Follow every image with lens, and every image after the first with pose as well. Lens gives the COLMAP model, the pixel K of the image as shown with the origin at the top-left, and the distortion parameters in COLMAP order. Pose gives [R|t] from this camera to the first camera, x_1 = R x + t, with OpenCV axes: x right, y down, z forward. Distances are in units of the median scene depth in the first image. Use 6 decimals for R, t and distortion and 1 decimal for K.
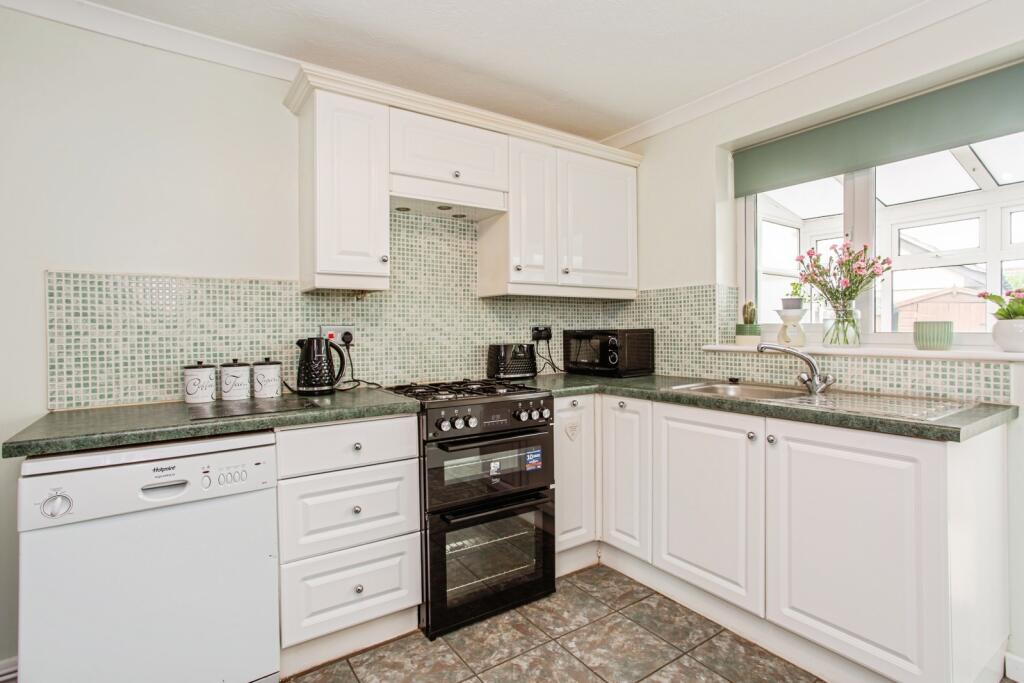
lens RADIAL K [[505.9, 0, 511.7], [0, 505.9, 335.9], [0, 0, 1]] dist [-0.000771, -0.000171]
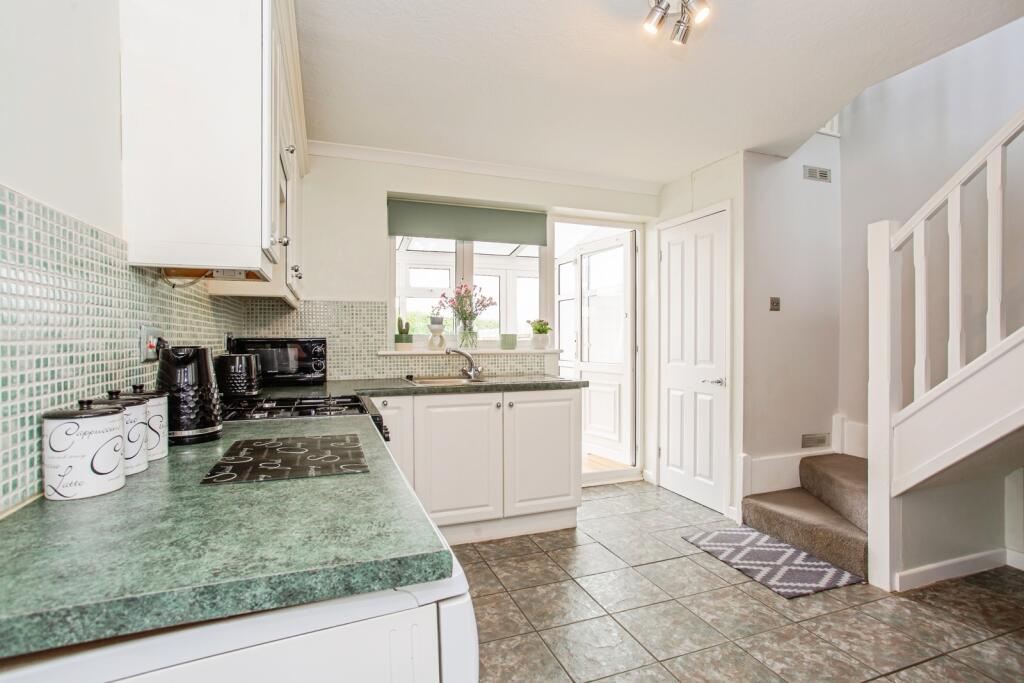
lens RADIAL K [[517.8, 0, 512.0], [0, 517.8, 341.5], [0, 0, 1]] dist [-0.000851, -0.000131]
pose [[0.238397, 0.000556, 0.971168, -0.851611], [0.011569, 0.999927, -0.003412, 0.003184], [-0.971099, 0.012049, 0.238373, 0.444685]]
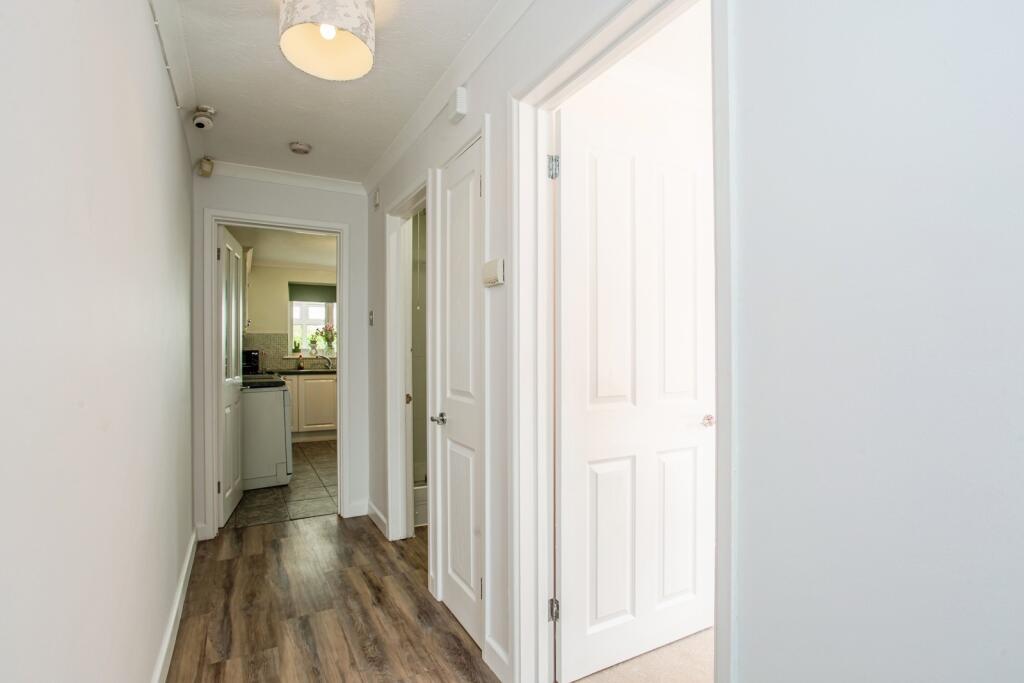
lens RADIAL K [[494.6, 0, 513.3], [0, 494.6, 346.8], [0, 0, 1]] dist [-0.001120, -0.000259]
pose [[0.094953, 0.011245, 0.995418, -2.339796], [0.014346, 0.999817, -0.012663, 0.020749], [-0.995378, 0.015482, 0.094775, -0.489619]]
